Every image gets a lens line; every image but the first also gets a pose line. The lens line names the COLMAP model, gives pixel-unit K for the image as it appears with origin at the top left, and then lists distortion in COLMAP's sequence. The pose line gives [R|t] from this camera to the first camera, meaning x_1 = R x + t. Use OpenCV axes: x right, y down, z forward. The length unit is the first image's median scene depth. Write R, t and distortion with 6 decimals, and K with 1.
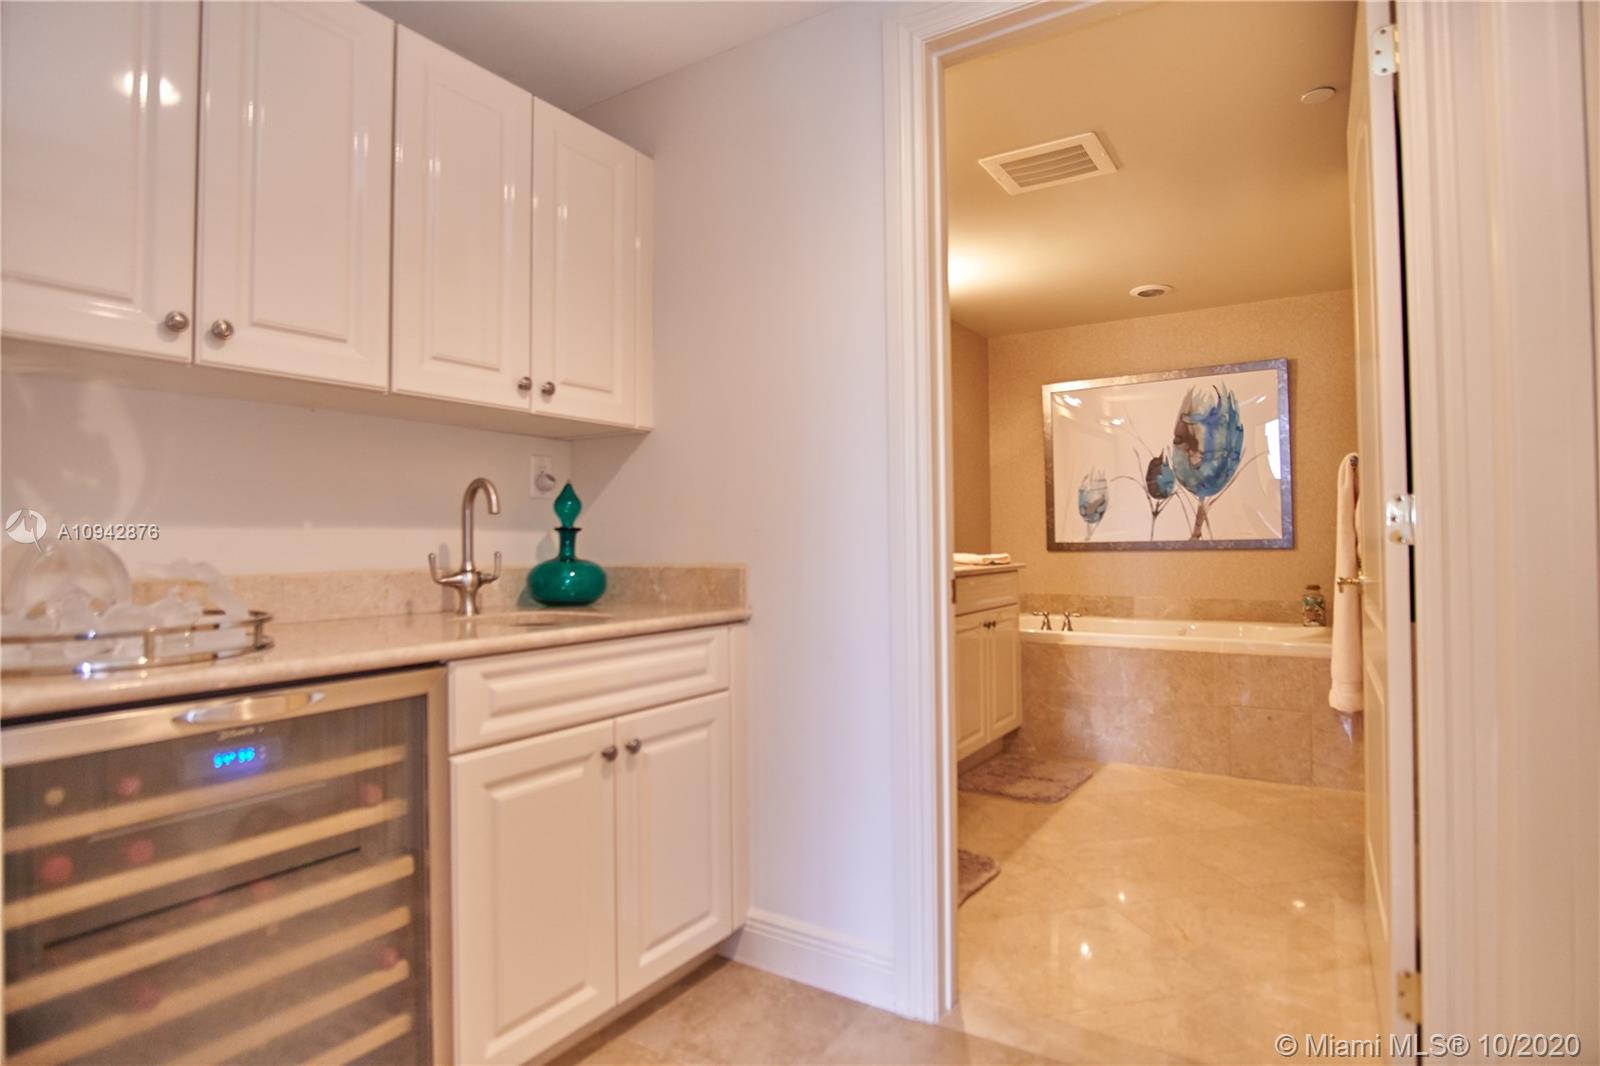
lens RADIAL K [[850.8, 0, 800.8], [0, 850.8, 531.6], [0, 0, 1]] dist [-0.030619, 0.005860]
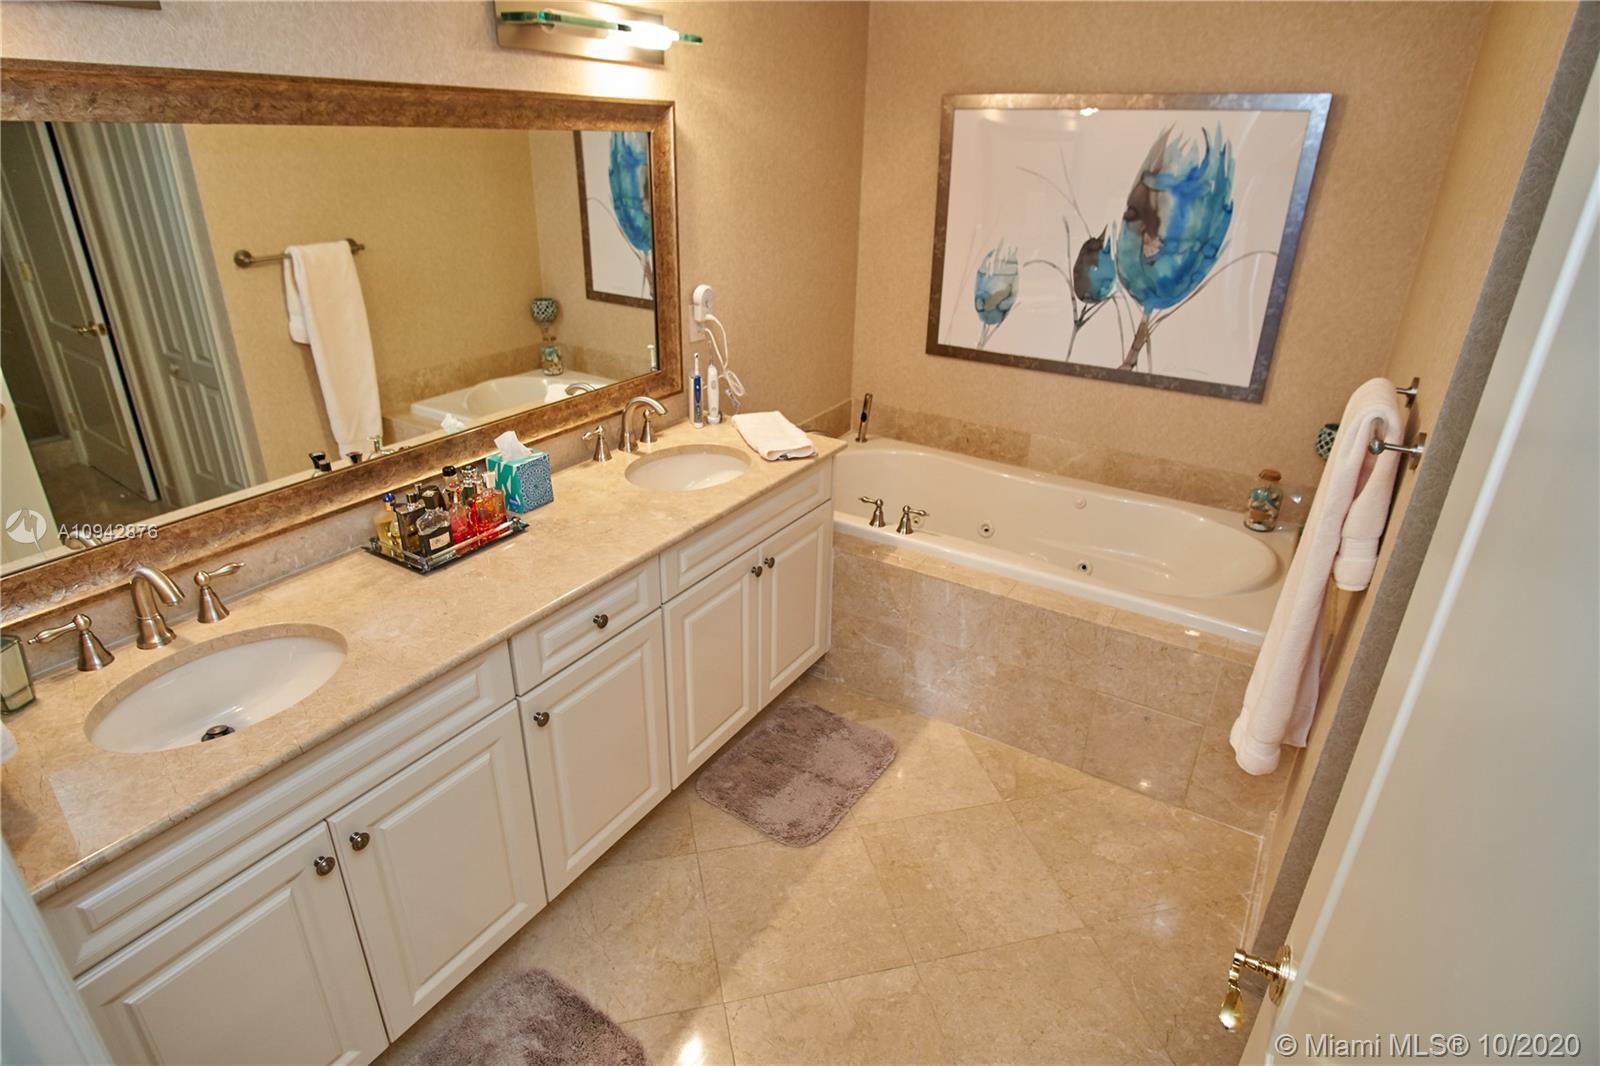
lens RADIAL K [[850.8, 0, 796.1], [0, 850.8, 530.1], [0, 0, 1]] dist [-0.030619, 0.005860]
pose [[0.999353, 0.021853, 0.028558, 0.182083], [-0.031971, 0.903482, 0.427432, -0.159485], [-0.016461, -0.428069, 0.903596, 0.328647]]
